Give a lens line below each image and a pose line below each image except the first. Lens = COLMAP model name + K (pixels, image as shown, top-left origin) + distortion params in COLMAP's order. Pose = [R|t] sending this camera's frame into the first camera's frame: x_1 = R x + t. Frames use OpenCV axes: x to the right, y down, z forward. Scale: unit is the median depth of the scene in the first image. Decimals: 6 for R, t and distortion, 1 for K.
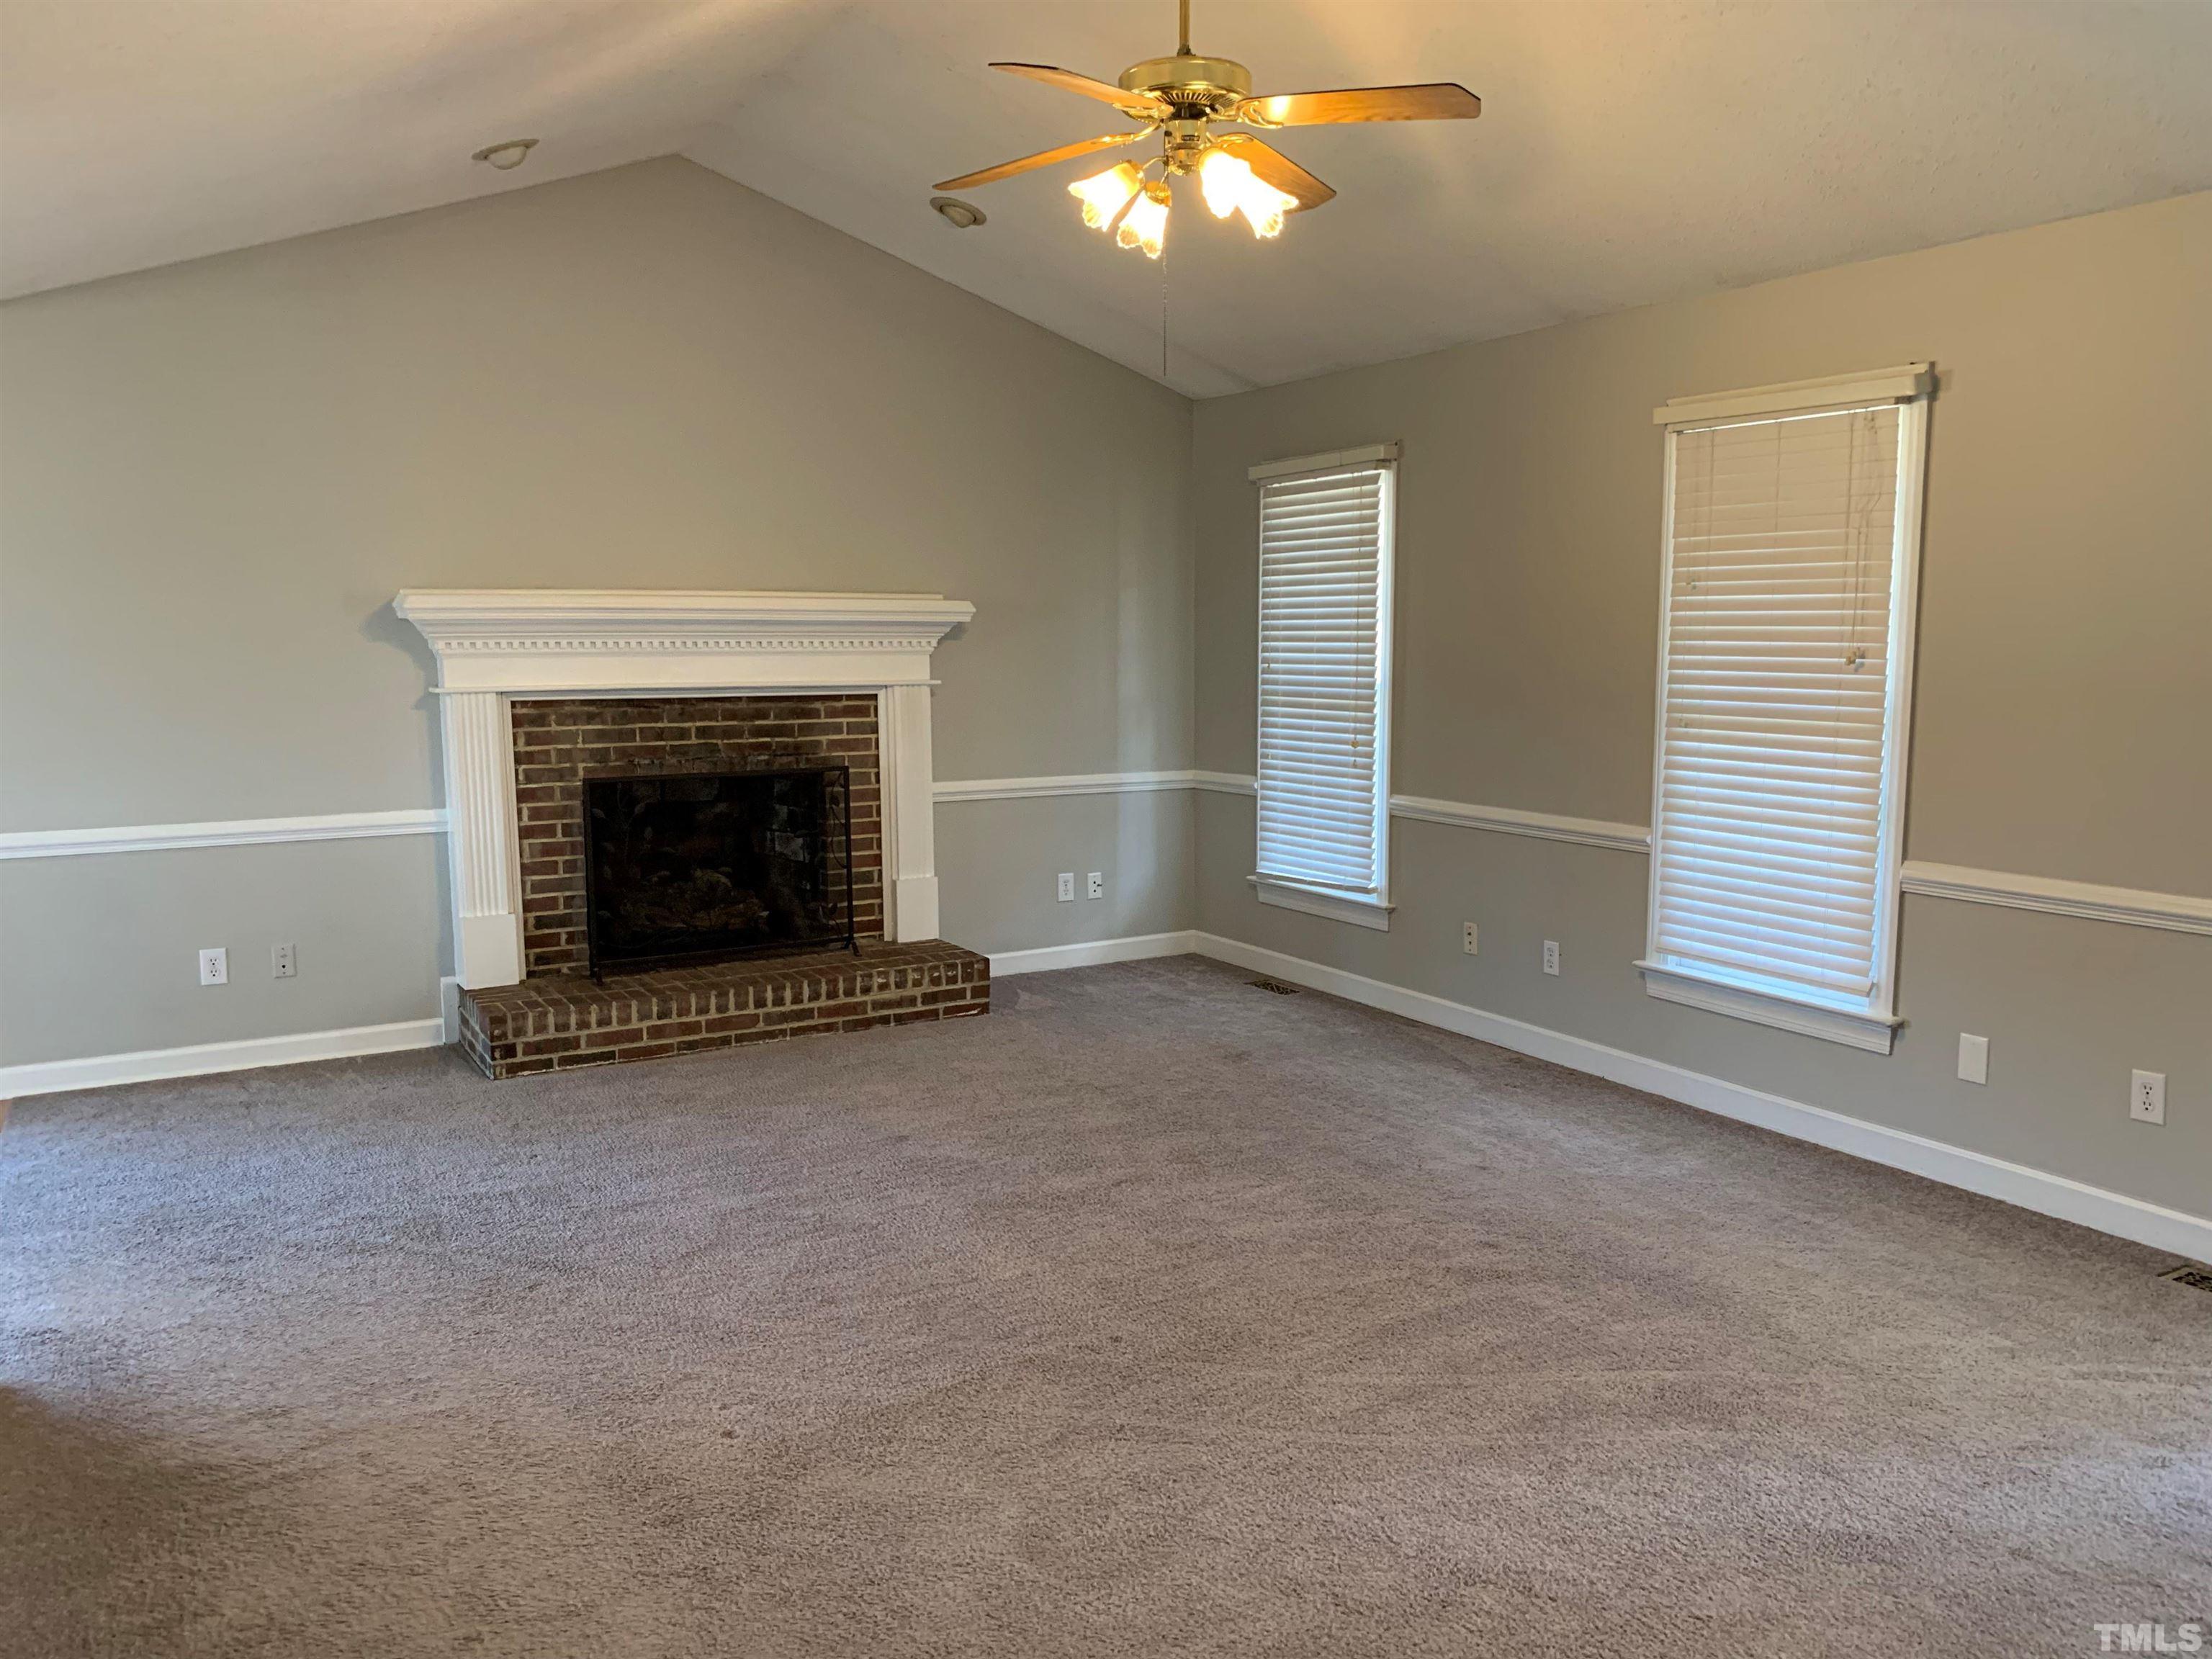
lens RADIAL K [[1642.1, 0, 1113.7], [0, 1642.1, 831.4], [0, 0, 1]] dist [0.054721, -0.070537]
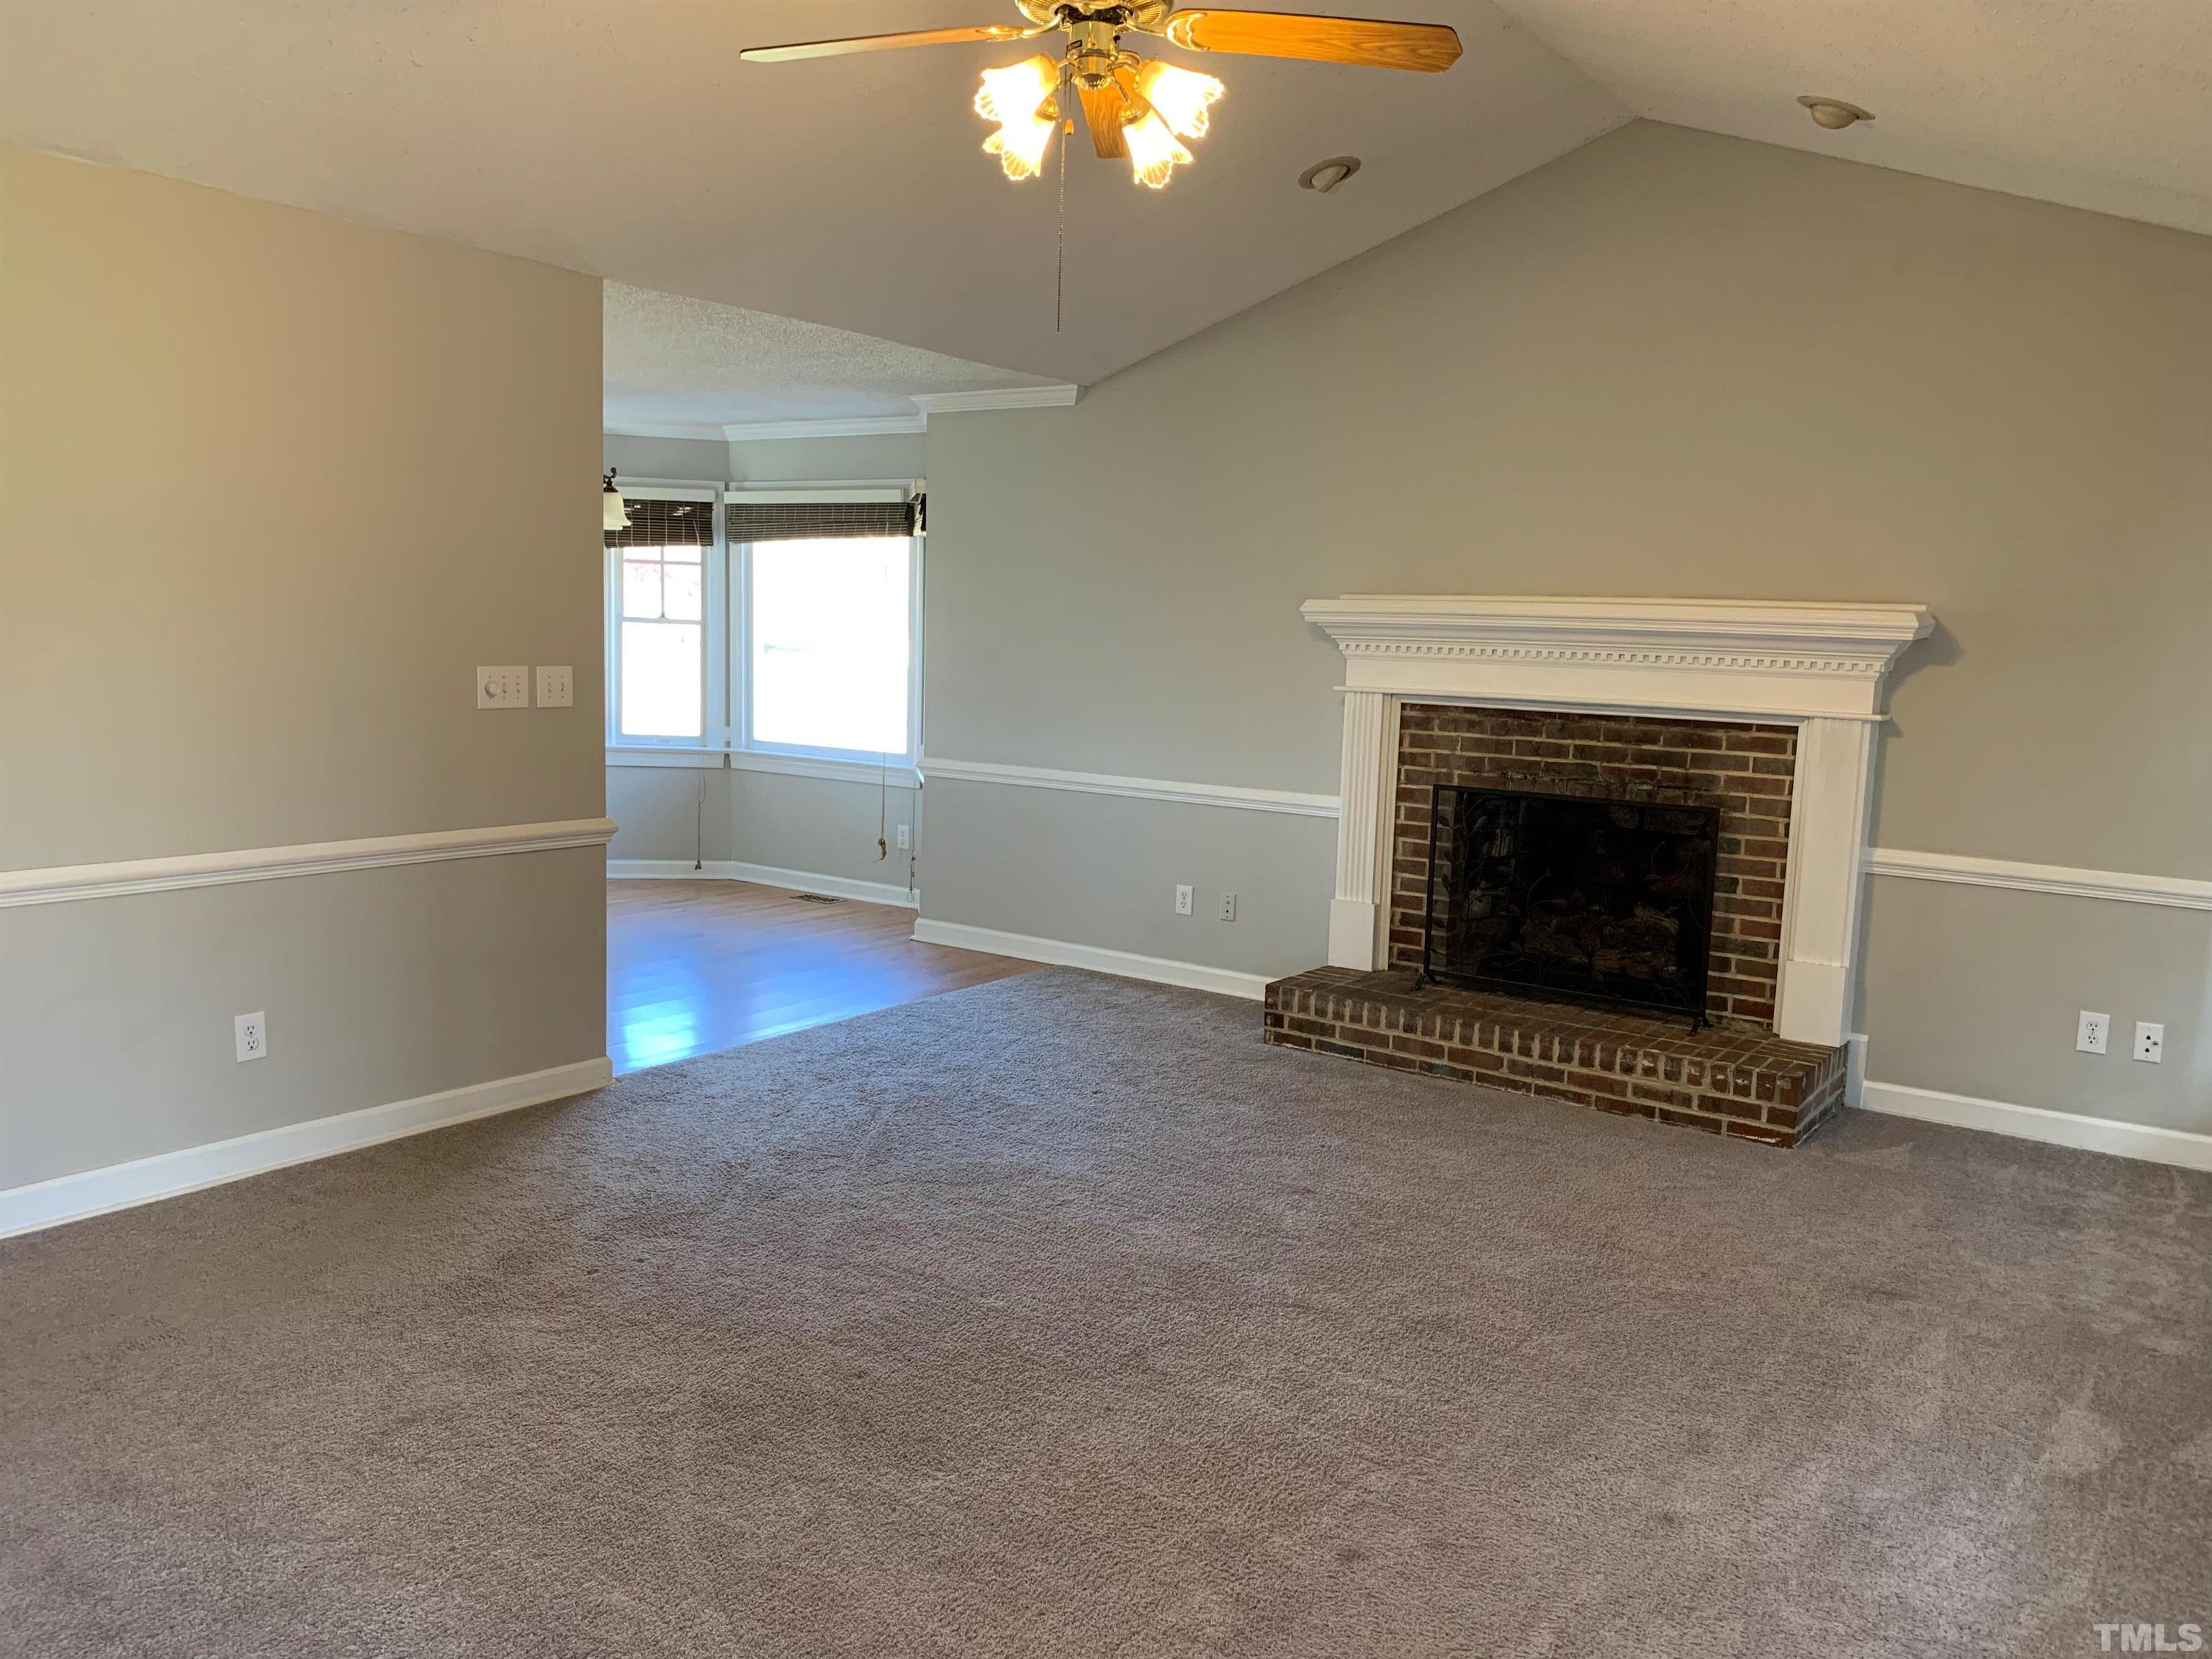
lens RADIAL K [[1642.1, 0, 1113.7], [0, 1642.1, 831.4], [0, 0, 1]] dist [0.054721, -0.070537]
pose [[0.405631, 0.129768, -0.904778, 0.495676], [-0.143460, 0.986641, 0.077193, -0.051555], [0.902709, 0.098487, 0.418829, 0.398099]]
